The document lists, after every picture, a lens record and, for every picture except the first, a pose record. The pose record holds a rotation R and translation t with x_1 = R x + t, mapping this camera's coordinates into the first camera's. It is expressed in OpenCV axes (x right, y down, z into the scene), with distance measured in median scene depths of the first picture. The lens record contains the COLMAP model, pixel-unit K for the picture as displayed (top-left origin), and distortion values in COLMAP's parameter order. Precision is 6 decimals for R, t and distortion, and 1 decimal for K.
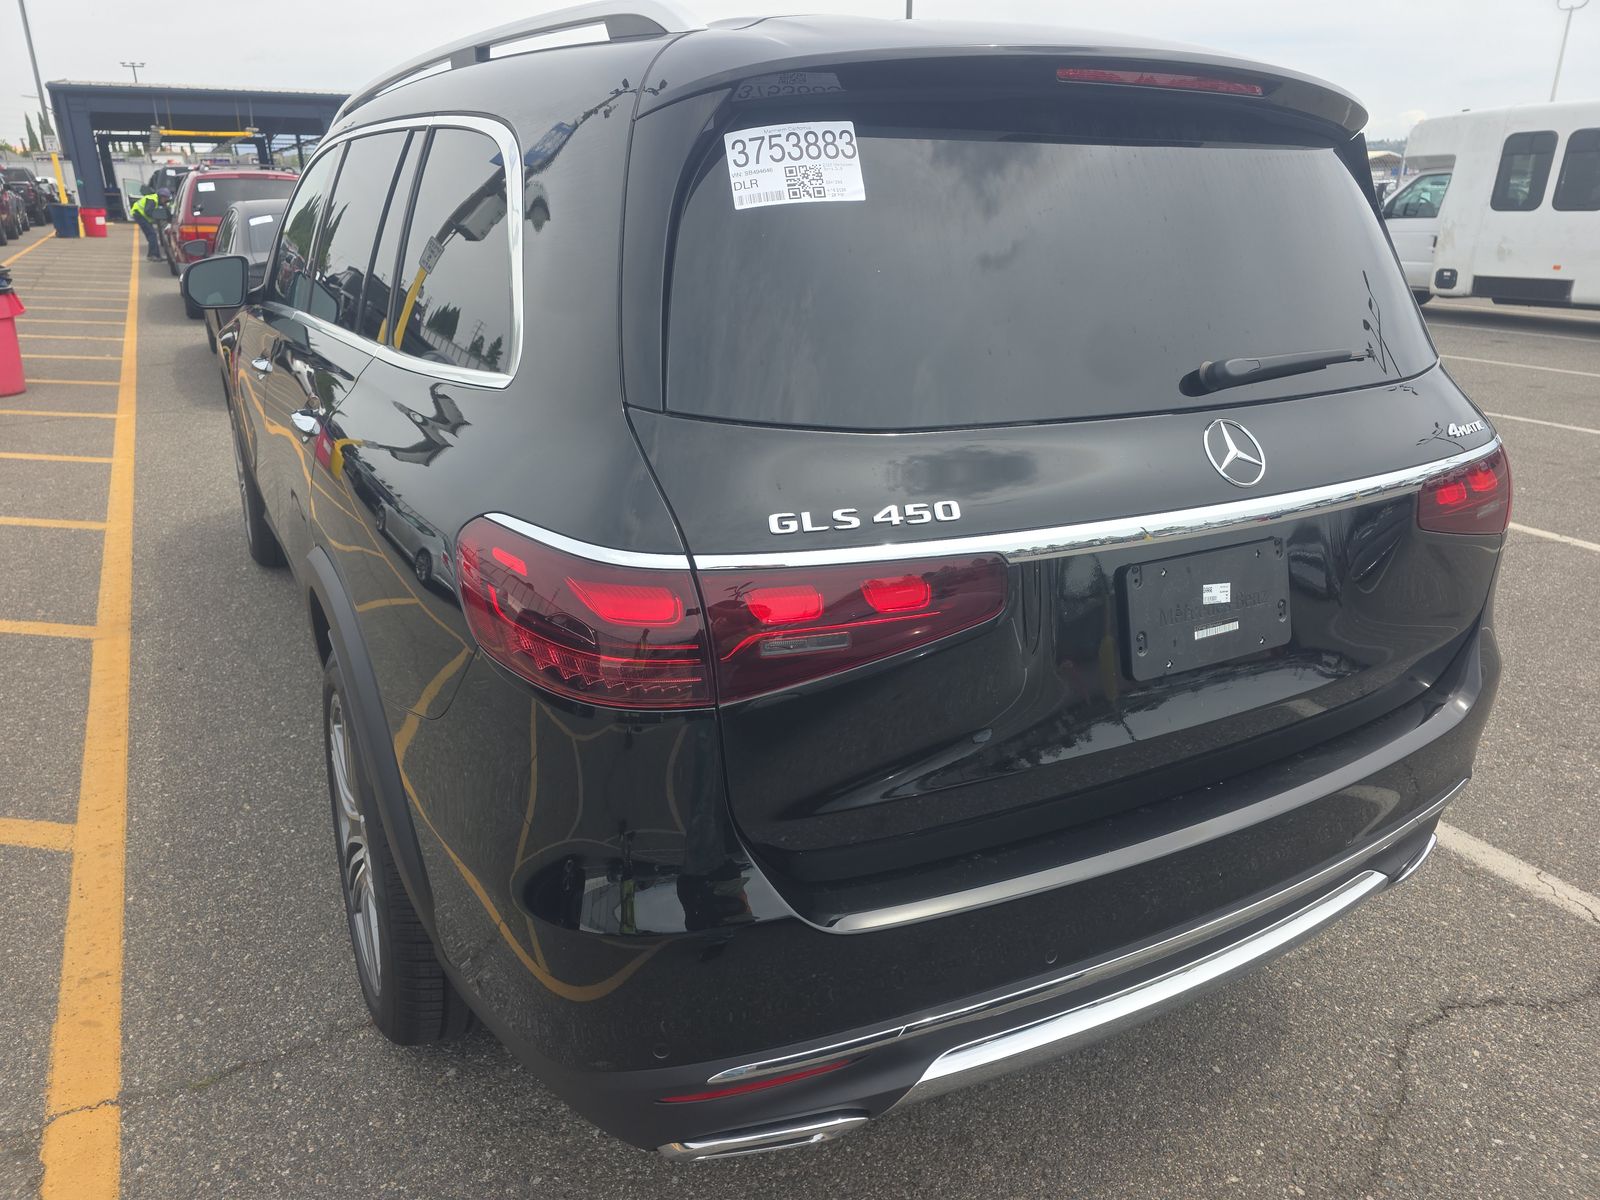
lens RADIAL K [[1125.7, 0, 800.0], [0, 1125.7, 600.0], [0, 0, 1]] dist [-0.003742, -0.002718]
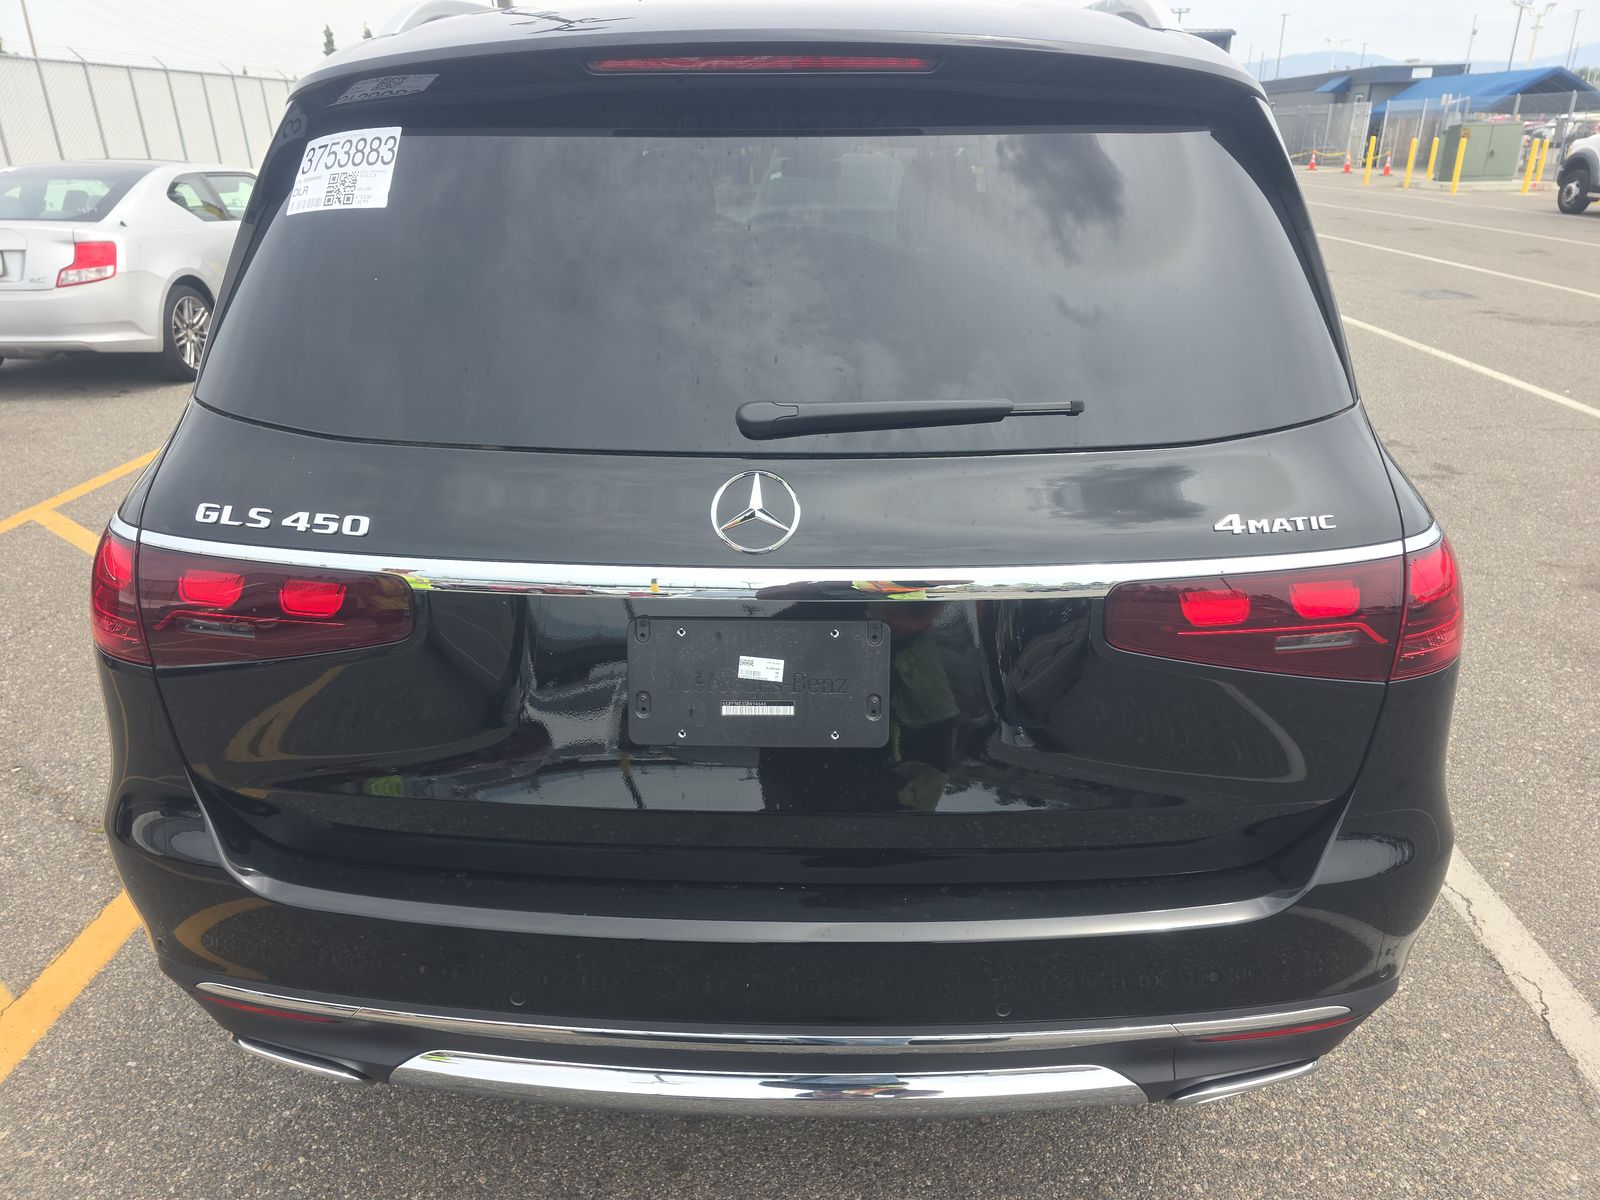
lens RADIAL K [[1081.5, 0, 790.0], [0, 1081.5, 592.1], [0, 0, 1]] dist [0.054336, -0.054404]
pose [[0.859562, 0.183807, -0.476831, 0.890497], [-0.164807, 0.982928, 0.081805, -0.155983], [0.483727, 0.008268, 0.875180, 0.320111]]
